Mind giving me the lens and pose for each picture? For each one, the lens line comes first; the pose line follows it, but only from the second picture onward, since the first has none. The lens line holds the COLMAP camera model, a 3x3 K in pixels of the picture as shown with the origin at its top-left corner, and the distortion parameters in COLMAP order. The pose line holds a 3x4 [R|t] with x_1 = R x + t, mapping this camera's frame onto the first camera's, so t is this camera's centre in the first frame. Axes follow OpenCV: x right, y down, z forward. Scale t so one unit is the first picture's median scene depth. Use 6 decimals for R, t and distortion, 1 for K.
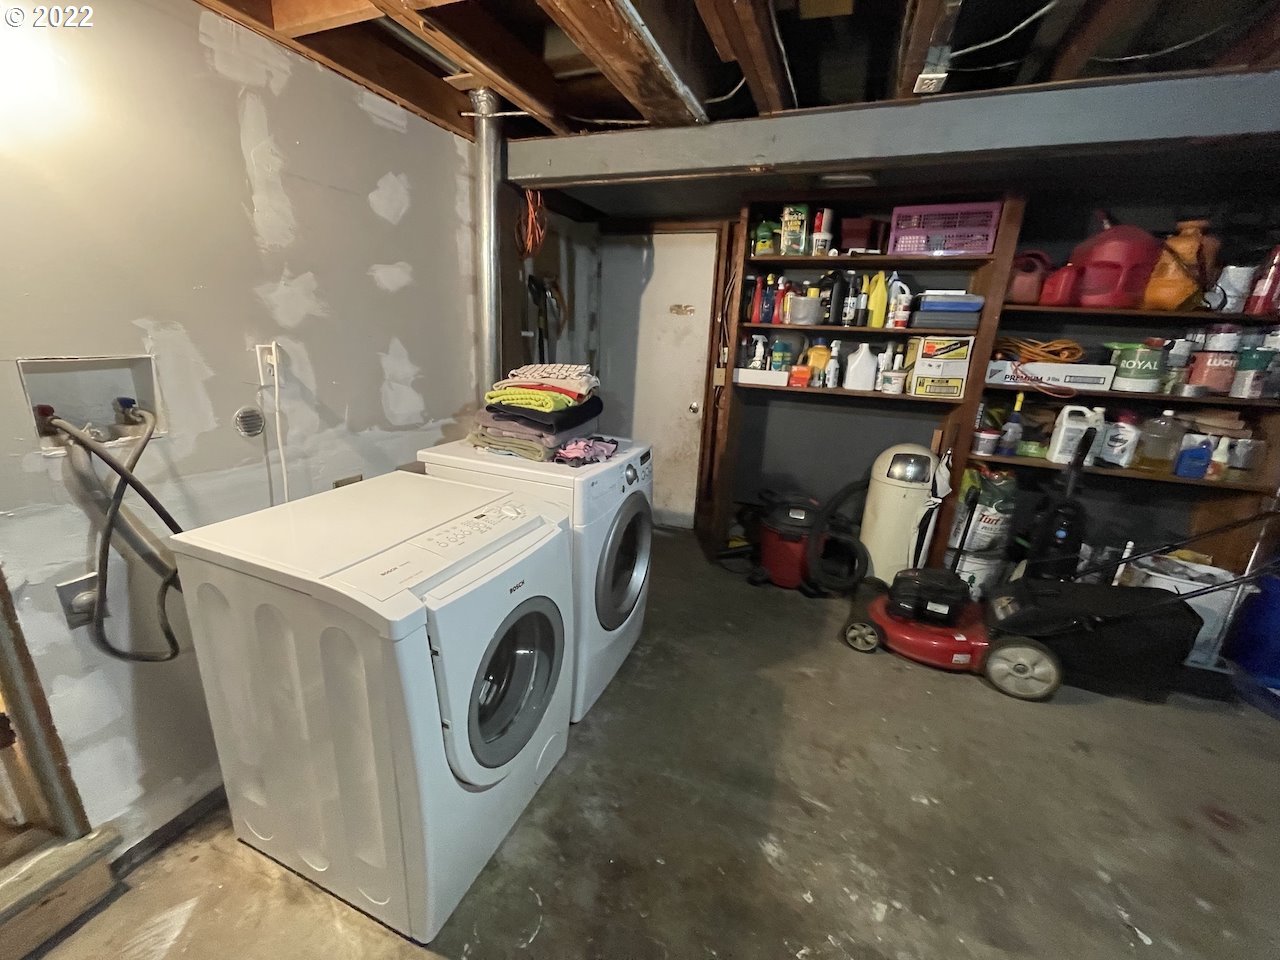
lens RADIAL K [[513.4, 0, 640.6], [0, 513.4, 482.6], [0, 0, 1]] dist [-0.001384, -0.000819]
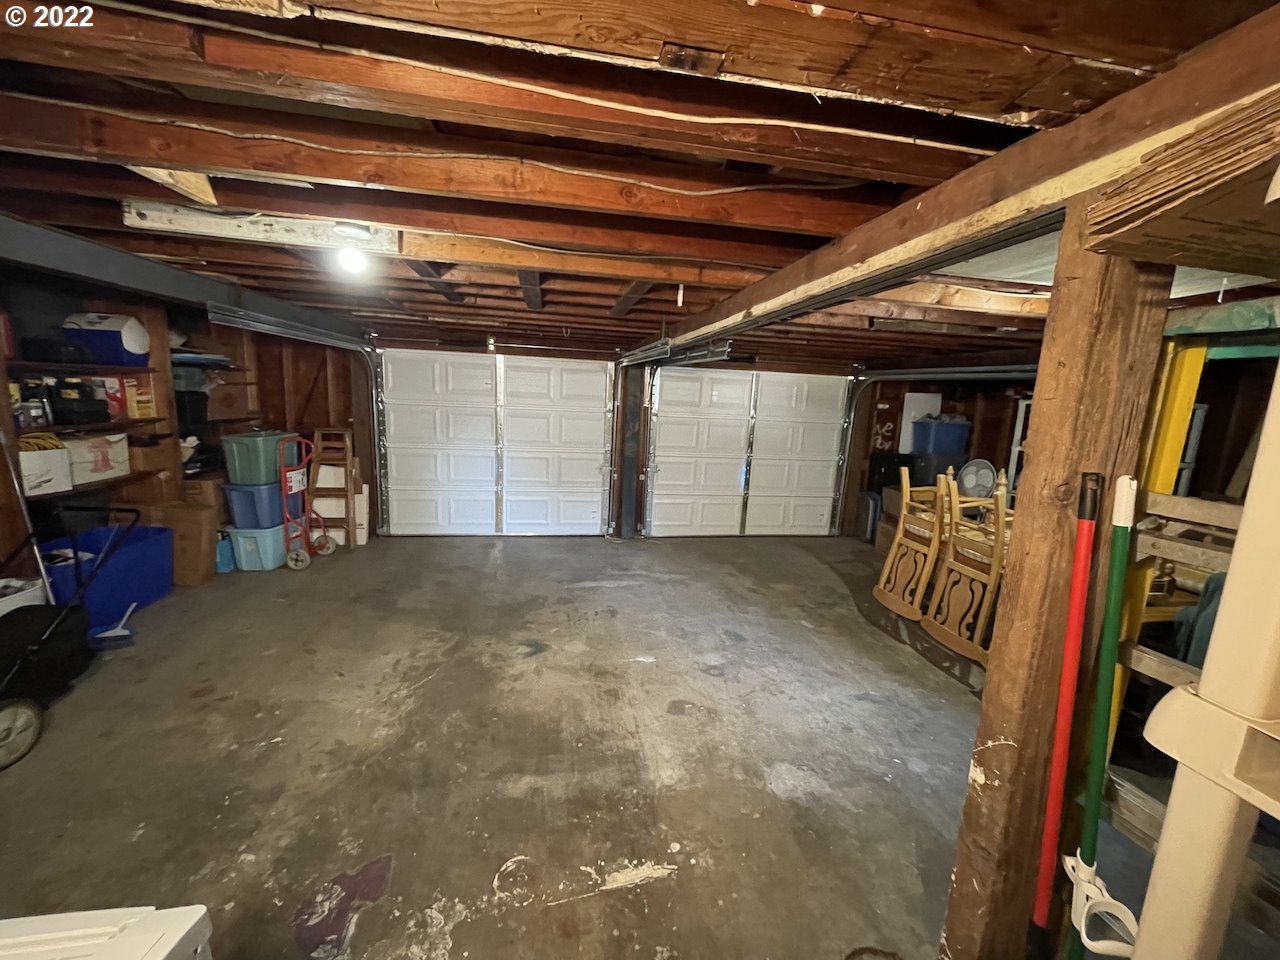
lens RADIAL K [[513.4, 0, 640.6], [0, 513.4, 482.6], [0, 0, 1]] dist [-0.001384, -0.000819]
pose [[-0.521007, -0.217865, 0.825280, -0.761654], [0.169872, 0.921069, 0.350394, -0.278623], [-0.836478, 0.322750, -0.442874, 0.343661]]
